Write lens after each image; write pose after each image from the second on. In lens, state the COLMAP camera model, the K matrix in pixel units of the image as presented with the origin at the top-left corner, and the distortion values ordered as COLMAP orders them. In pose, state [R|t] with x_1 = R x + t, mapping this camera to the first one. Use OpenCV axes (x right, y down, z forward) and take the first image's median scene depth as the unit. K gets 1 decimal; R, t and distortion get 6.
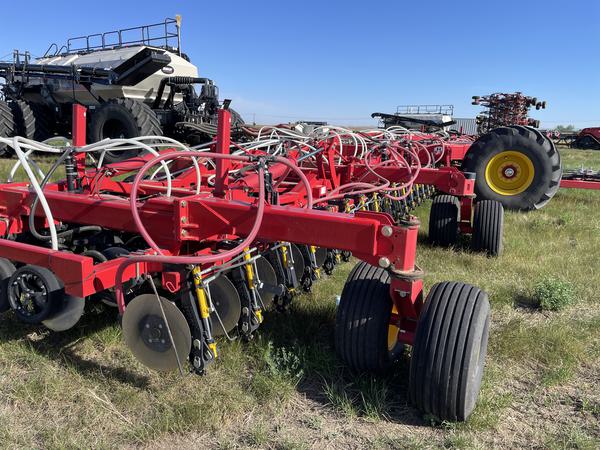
lens RADIAL K [[469.9, 0, 300.0], [0, 469.9, 225.0], [0, 0, 1]] dist [0.119375, -0.127871]
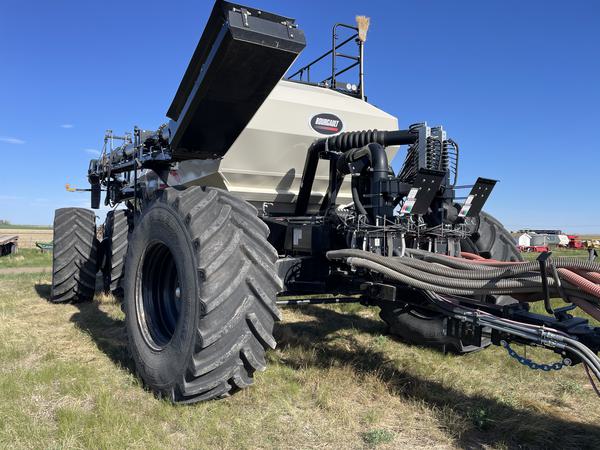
lens RADIAL K [[469.9, 0, 300.0], [0, 469.9, 225.0], [0, 0, 1]] dist [0.119375, -0.127871]
pose [[0.919334, -0.012864, -0.393267, -0.139320], [-0.075424, 0.975170, -0.208218, -0.153768], [0.386181, 0.221084, 0.895537, 0.653924]]
